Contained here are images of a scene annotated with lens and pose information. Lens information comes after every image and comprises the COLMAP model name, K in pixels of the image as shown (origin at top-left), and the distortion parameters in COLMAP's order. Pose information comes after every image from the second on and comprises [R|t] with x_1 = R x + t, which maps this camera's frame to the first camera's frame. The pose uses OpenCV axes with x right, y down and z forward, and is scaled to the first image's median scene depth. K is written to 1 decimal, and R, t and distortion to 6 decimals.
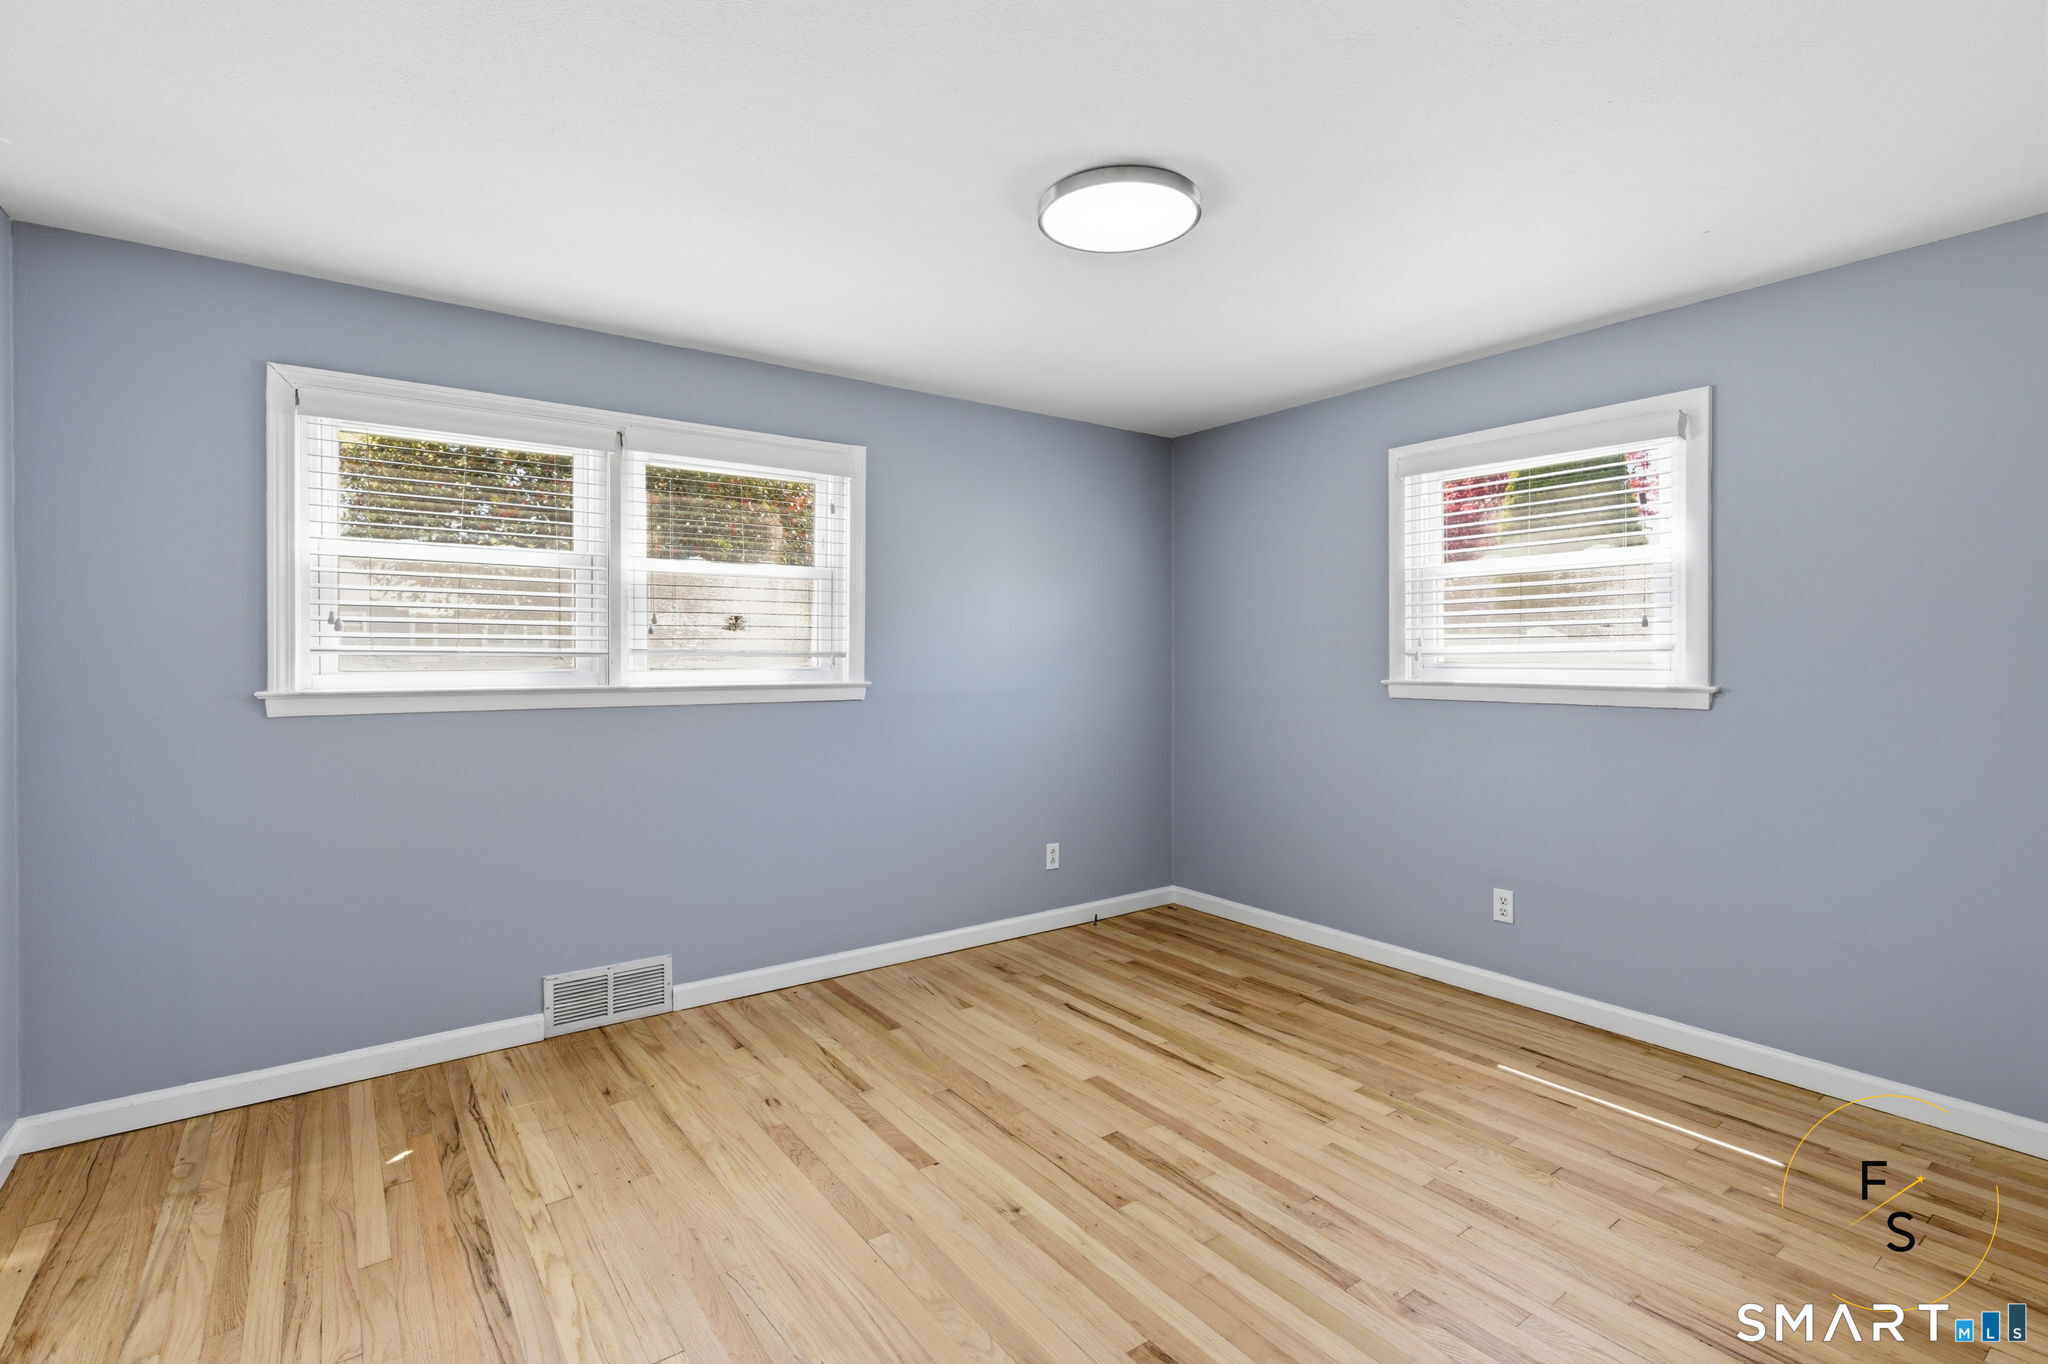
lens RADIAL K [[934.4, 0, 1025.7], [0, 934.4, 671.2], [0, 0, 1]] dist [-0.001993, -0.000375]
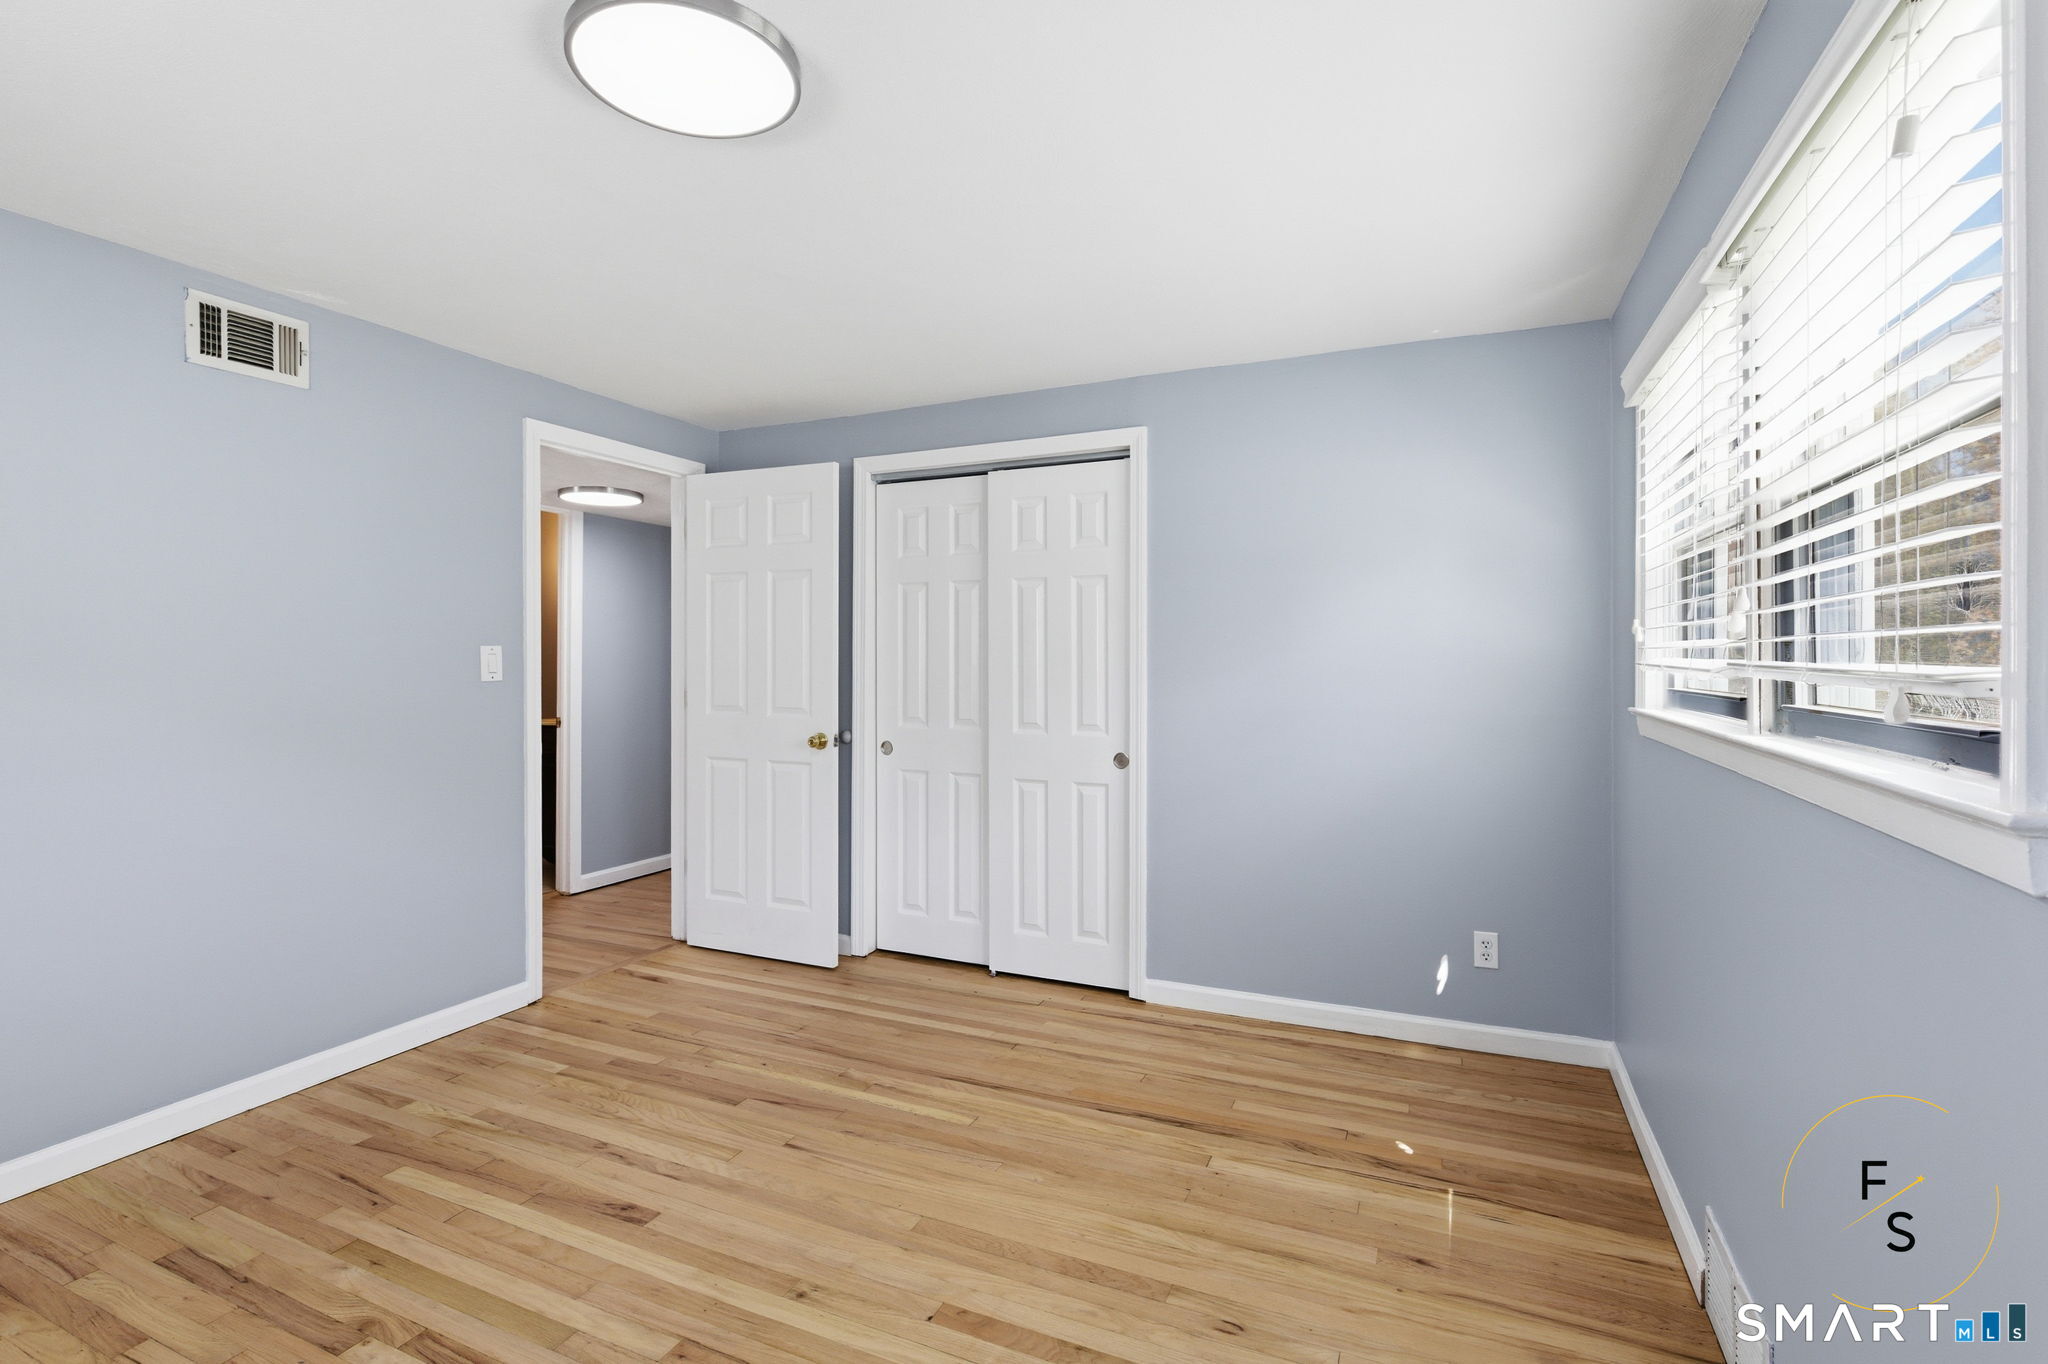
lens RADIAL K [[934.4, 0, 1027.1], [0, 934.4, 664.2], [0, 0, 1]] dist [-0.001993, -0.000375]
pose [[-0.871199, 0.000844, -0.490929, 0.246161], [-0.007009, 0.999875, 0.014156, -0.041769], [0.490880, 0.015774, -0.871084, 1.927976]]
